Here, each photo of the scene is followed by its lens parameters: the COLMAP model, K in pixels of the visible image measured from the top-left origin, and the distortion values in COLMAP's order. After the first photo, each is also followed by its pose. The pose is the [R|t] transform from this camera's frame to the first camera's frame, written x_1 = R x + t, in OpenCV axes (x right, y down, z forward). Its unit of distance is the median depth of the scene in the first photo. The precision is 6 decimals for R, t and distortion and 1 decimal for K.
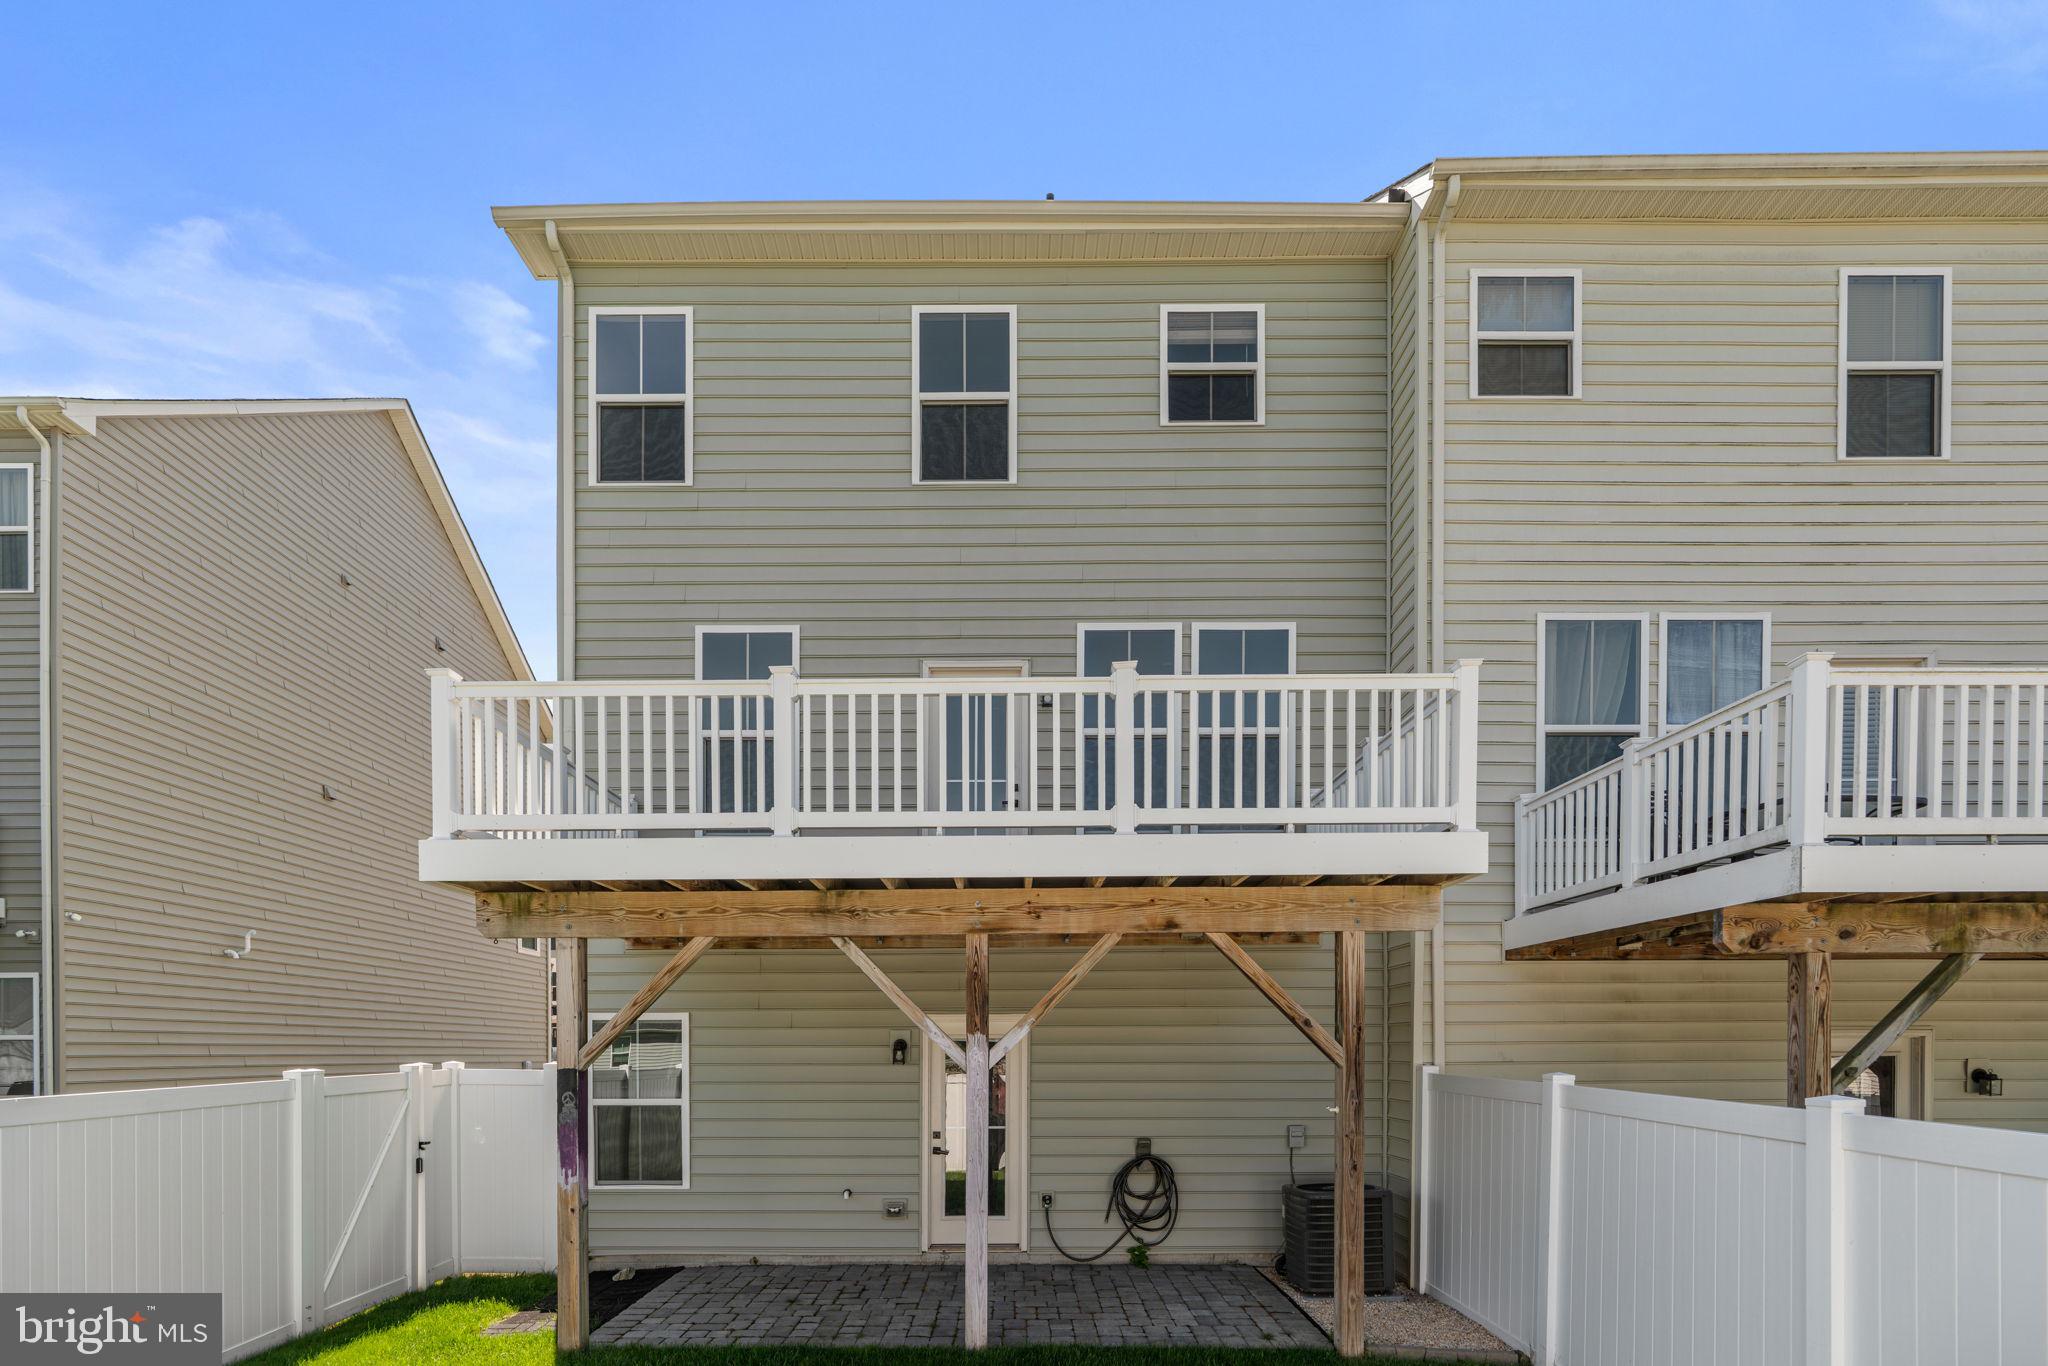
lens RADIAL K [[913.4, 0, 1023.9], [0, 913.4, 752.5], [0, 0, 1]] dist [-0.003397, 0.000173]
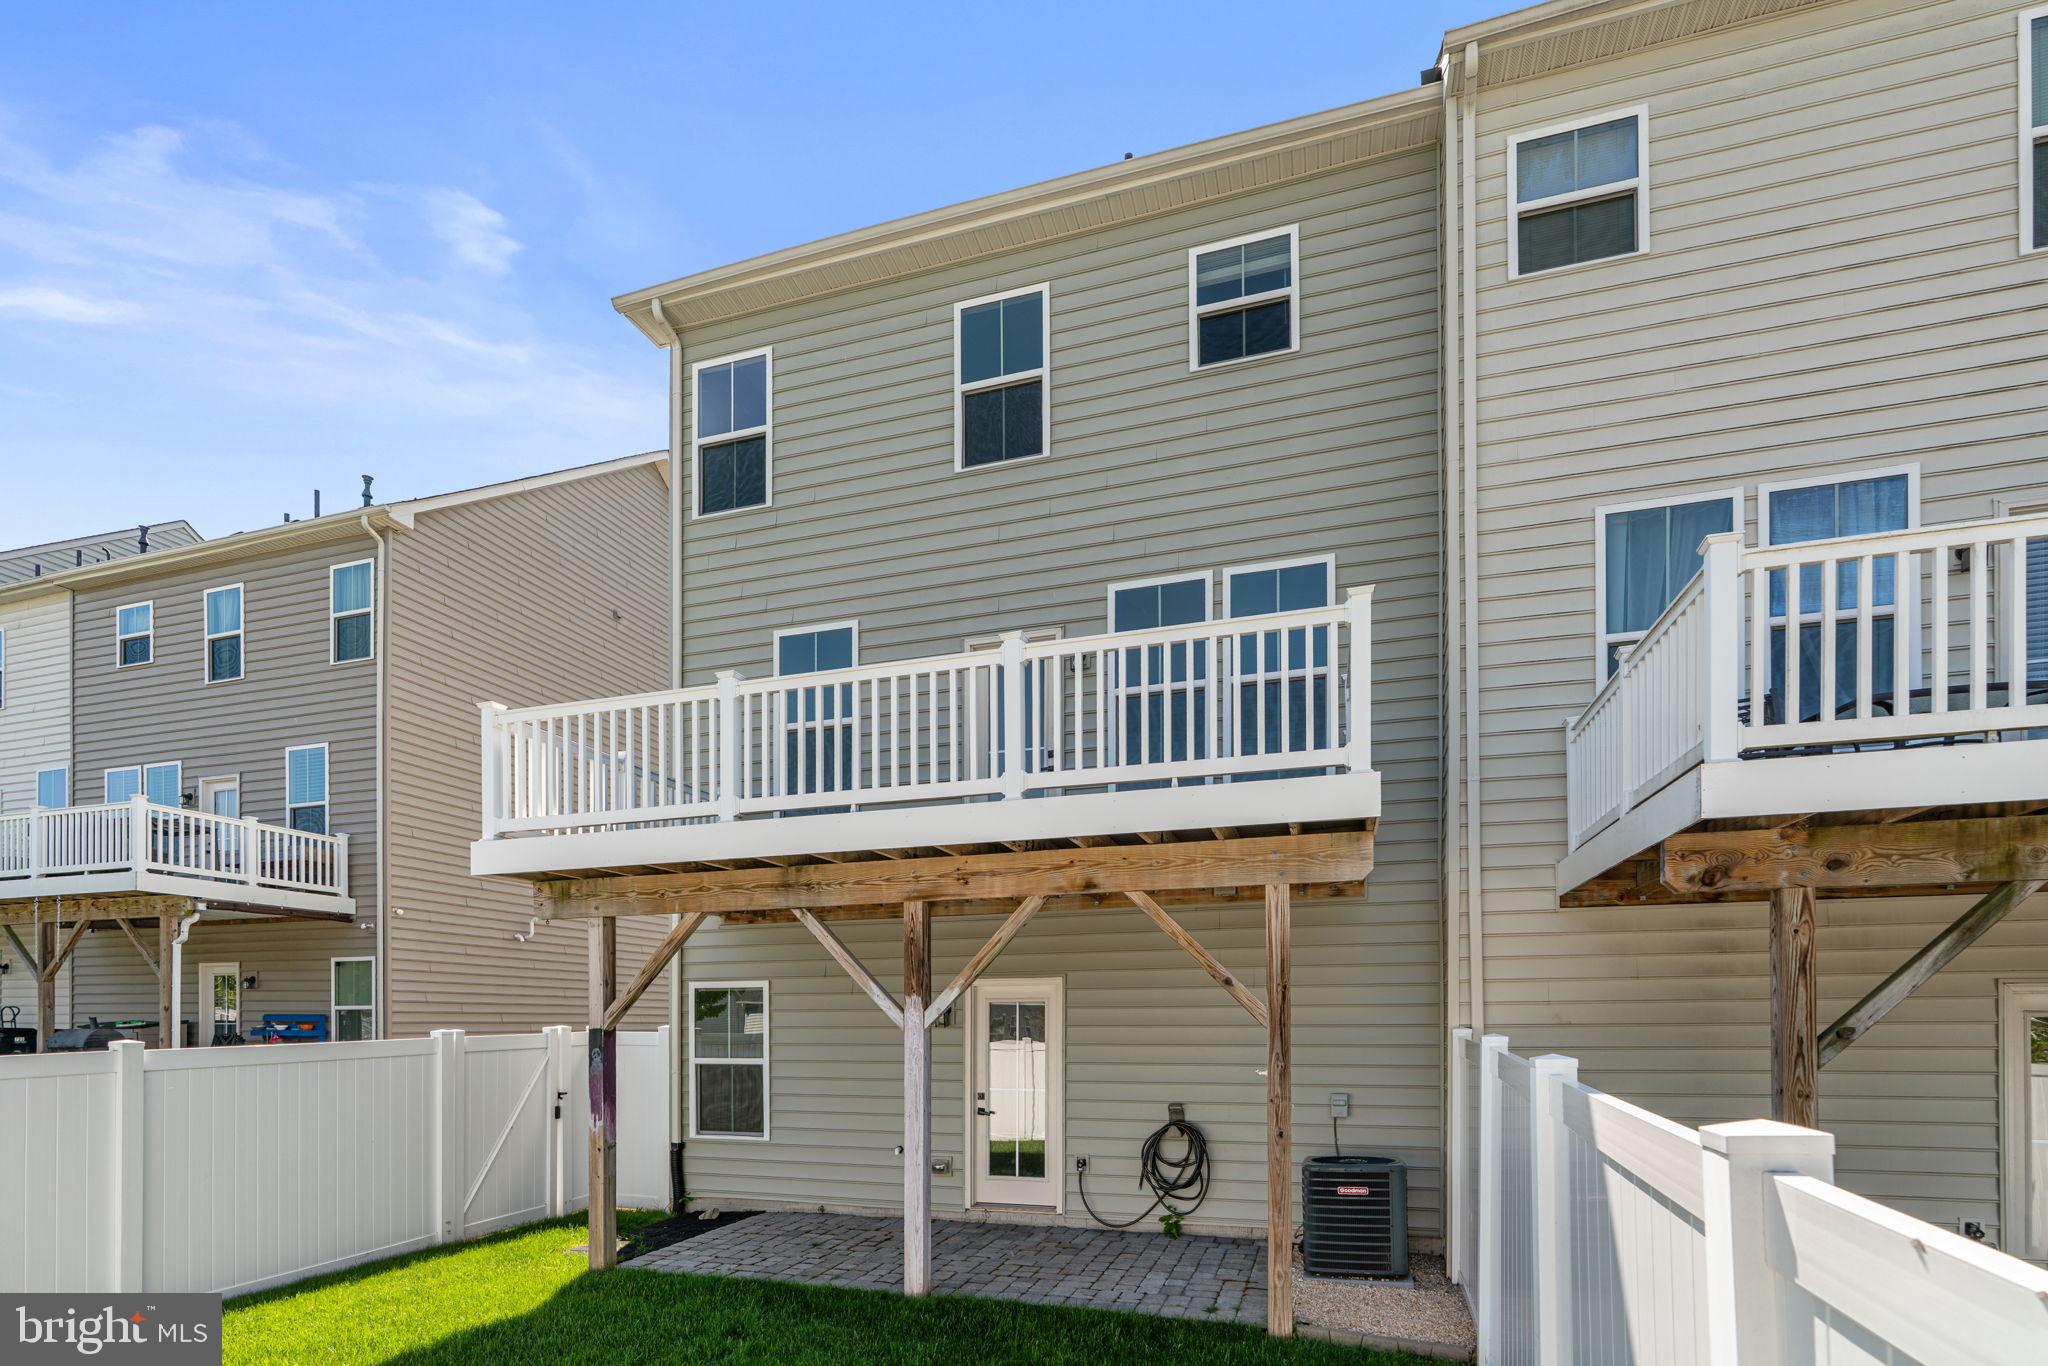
lens RADIAL K [[927.3, 0, 1022.0], [0, 927.3, 687.1], [0, 0, 1]] dist [-0.003071, 0.000551]
pose [[0.956620, -0.099935, -0.273662, 0.290587], [0.092121, 0.994891, -0.041291, 0.004946], [0.276390, 0.014289, 0.960939, -0.004637]]
